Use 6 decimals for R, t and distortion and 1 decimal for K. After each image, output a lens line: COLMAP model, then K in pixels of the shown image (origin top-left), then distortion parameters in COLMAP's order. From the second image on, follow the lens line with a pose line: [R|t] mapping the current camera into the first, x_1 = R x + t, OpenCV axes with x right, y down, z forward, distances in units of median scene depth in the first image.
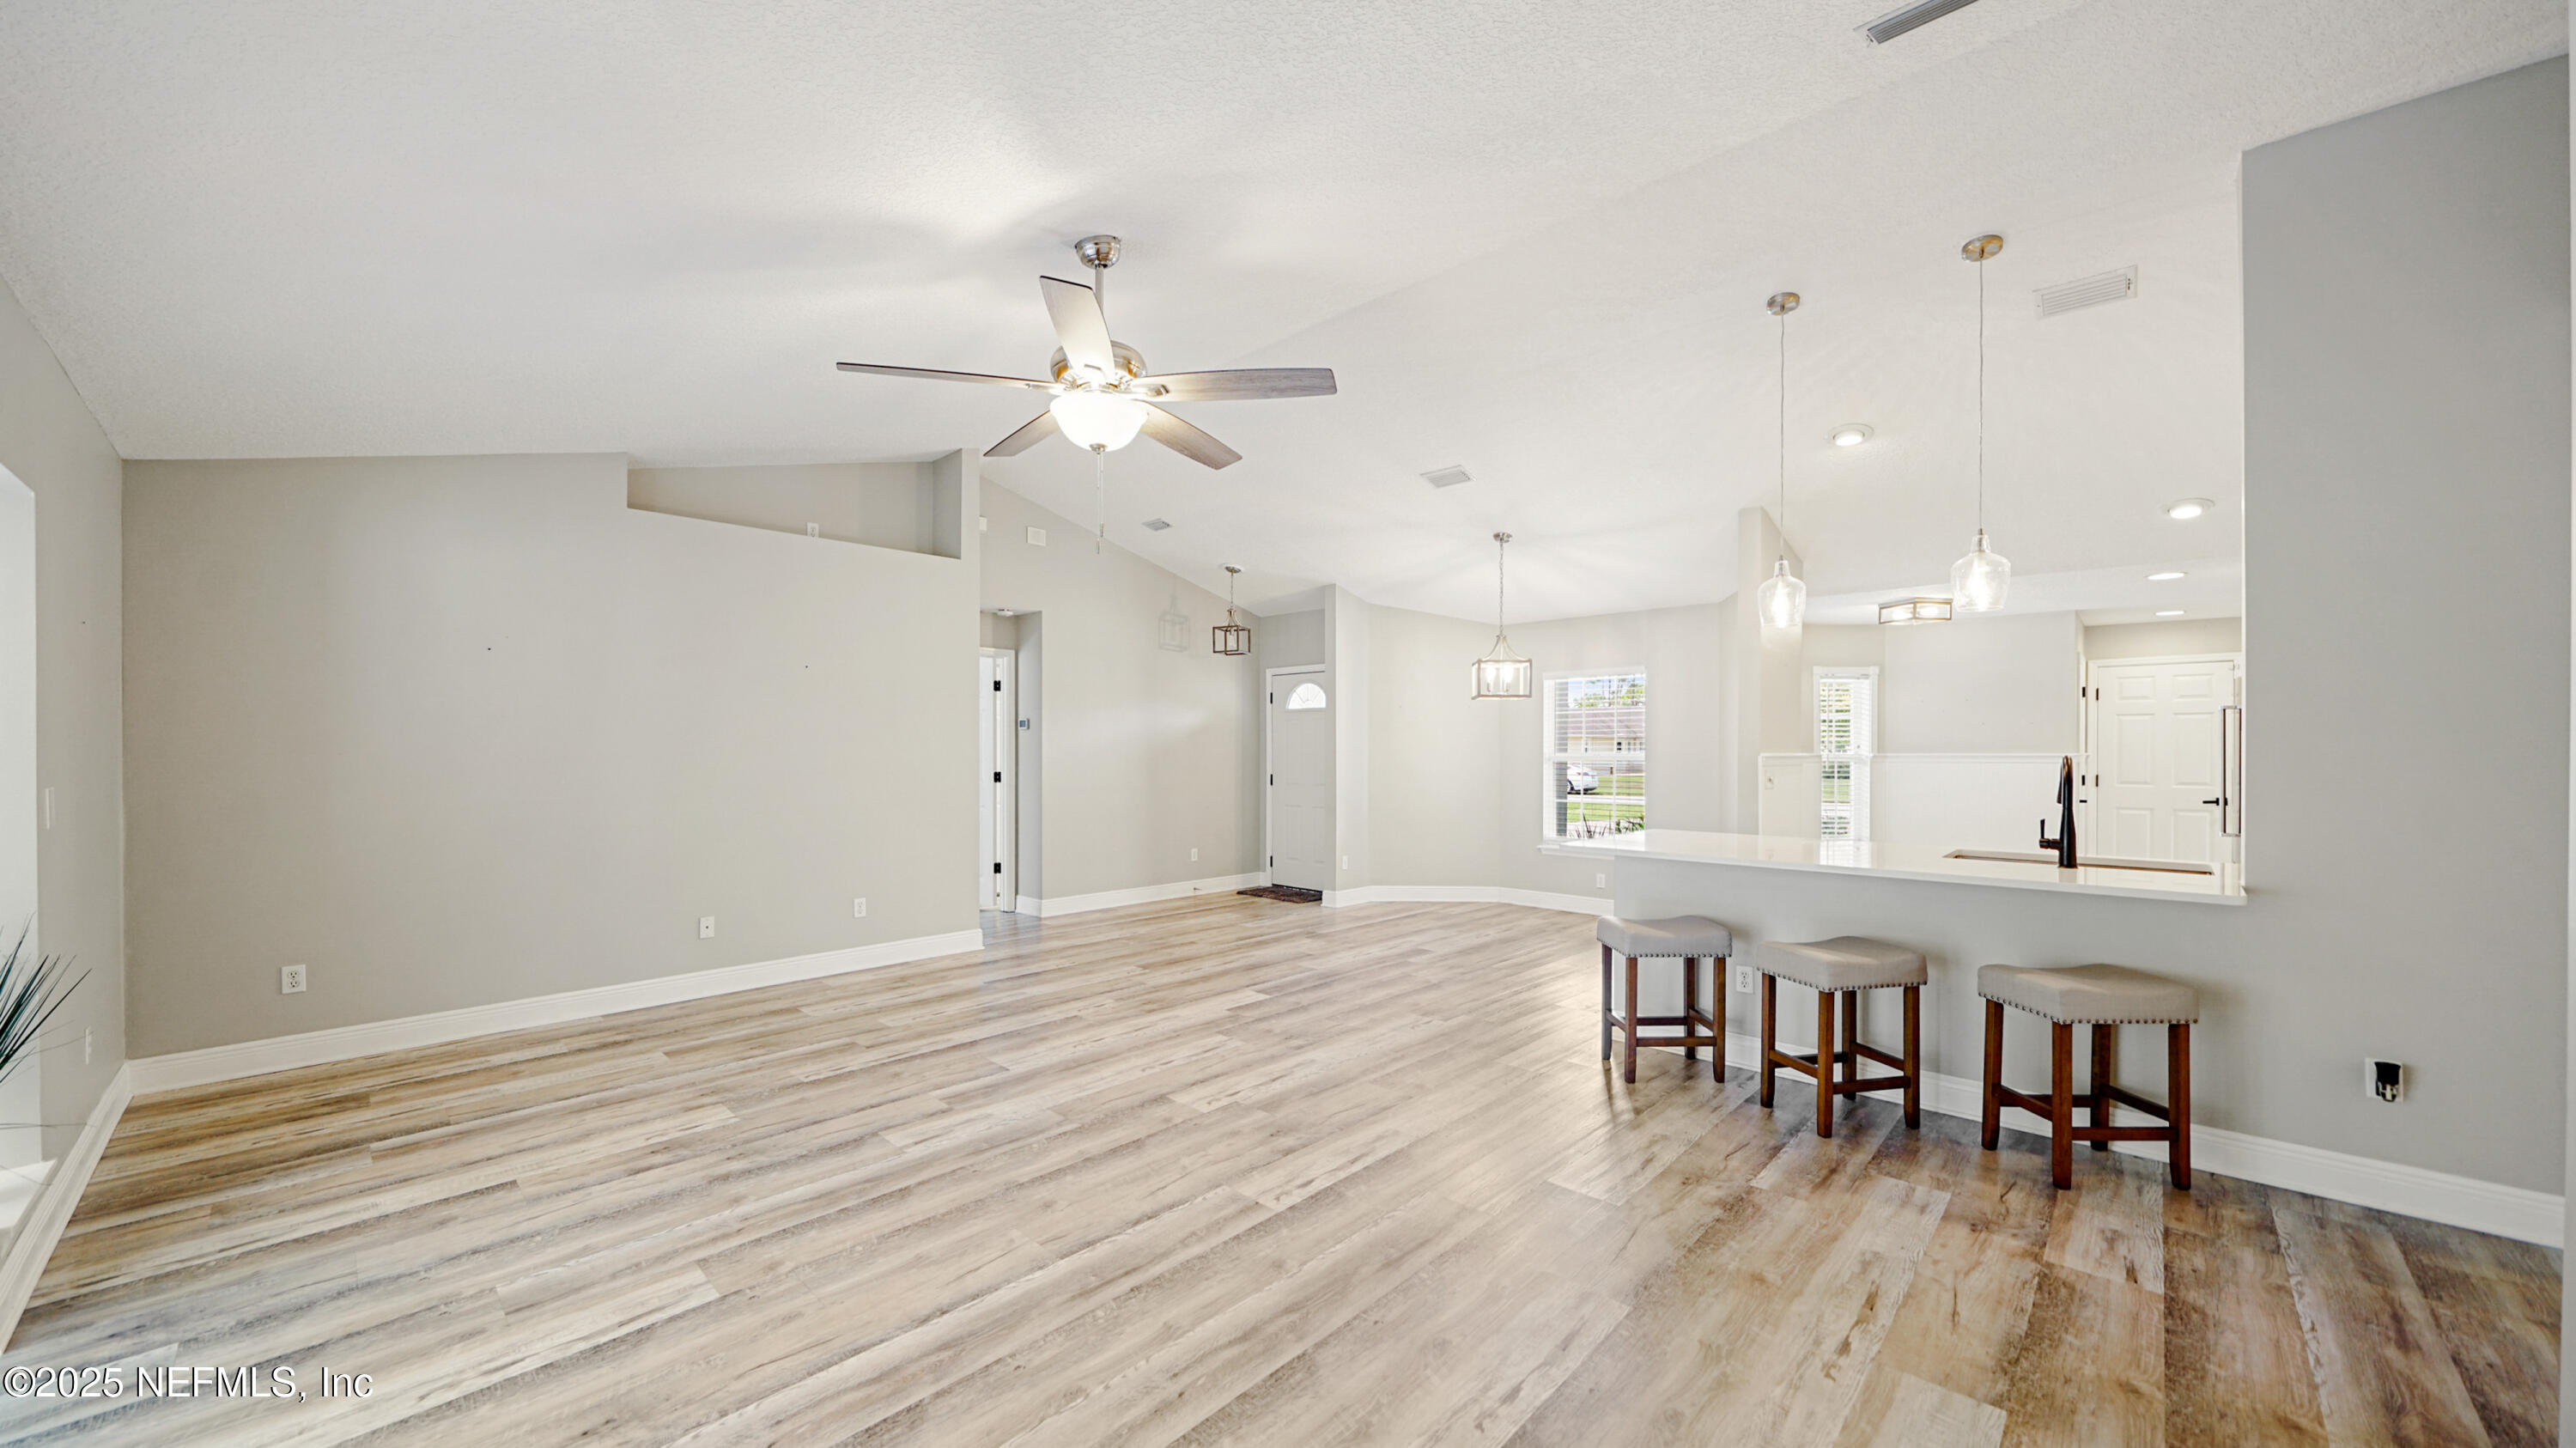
lens RADIAL K [[910.3, 0, 1281.9], [0, 910.3, 751.0], [0, 0, 1]] dist [-0.000842, 0.000026]
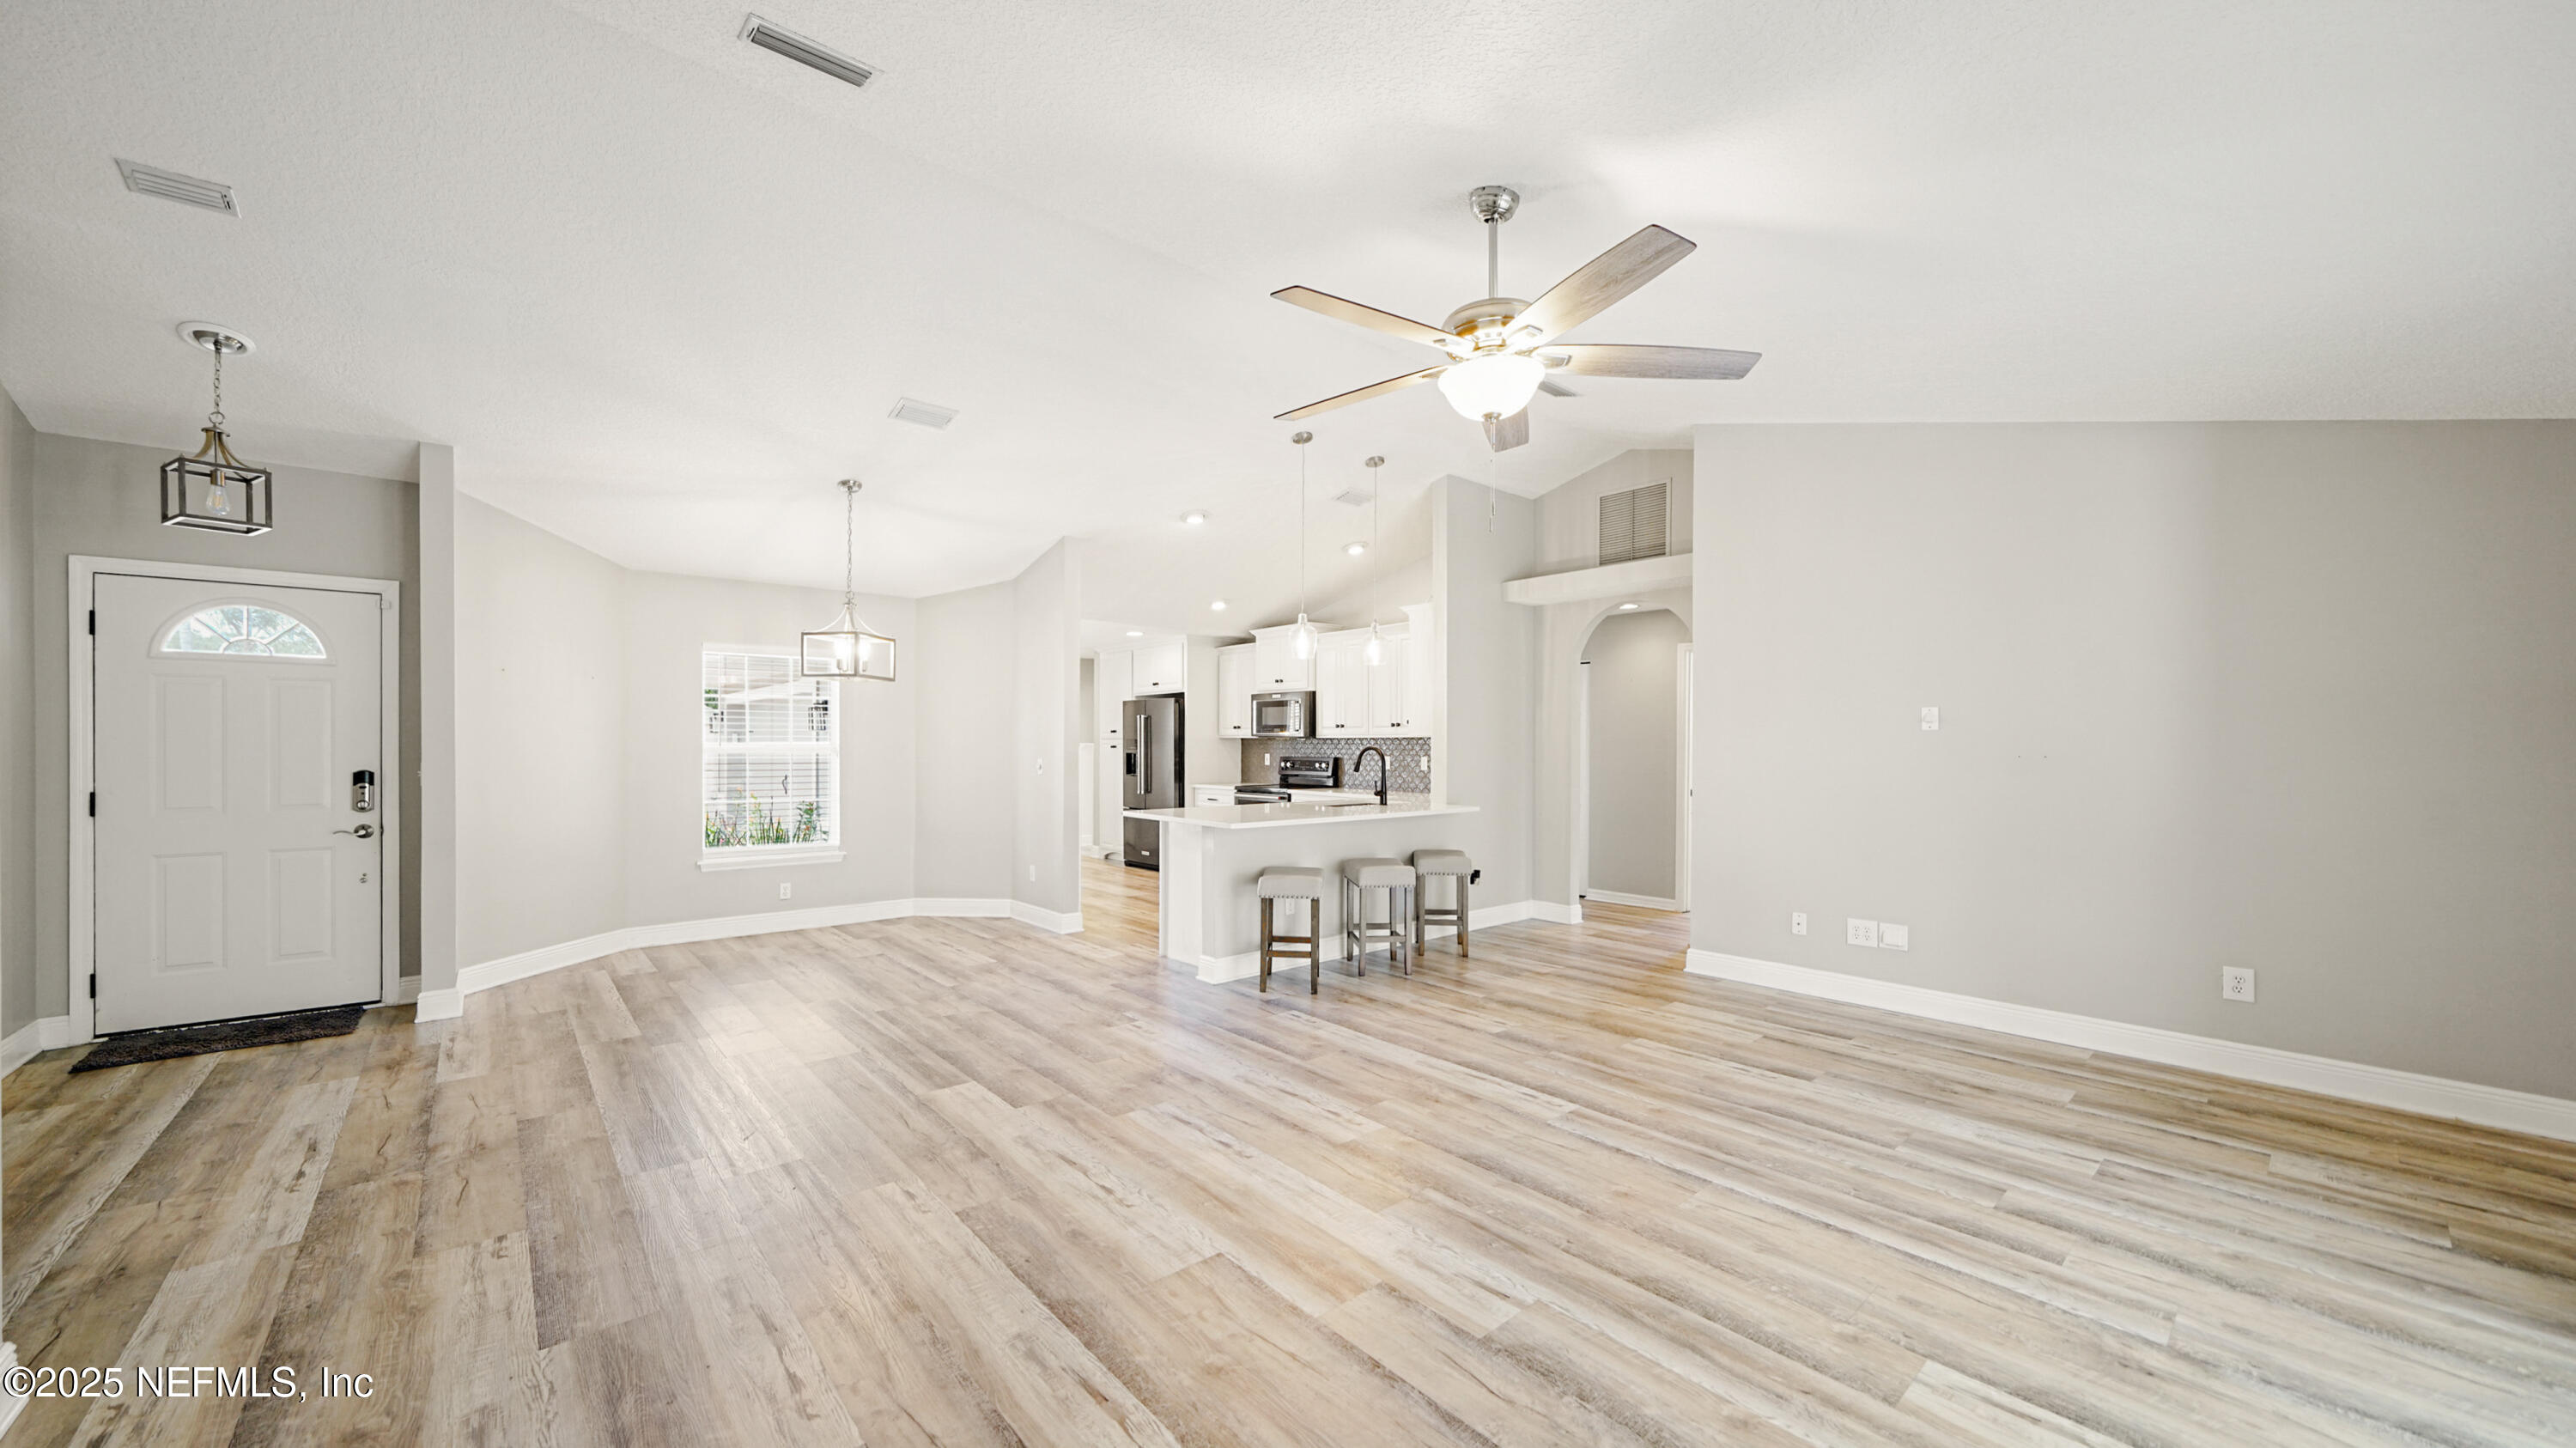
lens RADIAL K [[910.3, 0, 1242.2], [0, 910.3, 759.2], [0, 0, 1]] dist [-0.000842, 0.000026]
pose [[0.127667, -0.020802, 0.991599, -1.234789], [-0.005052, 0.999753, 0.021623, -0.010874], [-0.991804, -0.007770, 0.127531, 1.216630]]
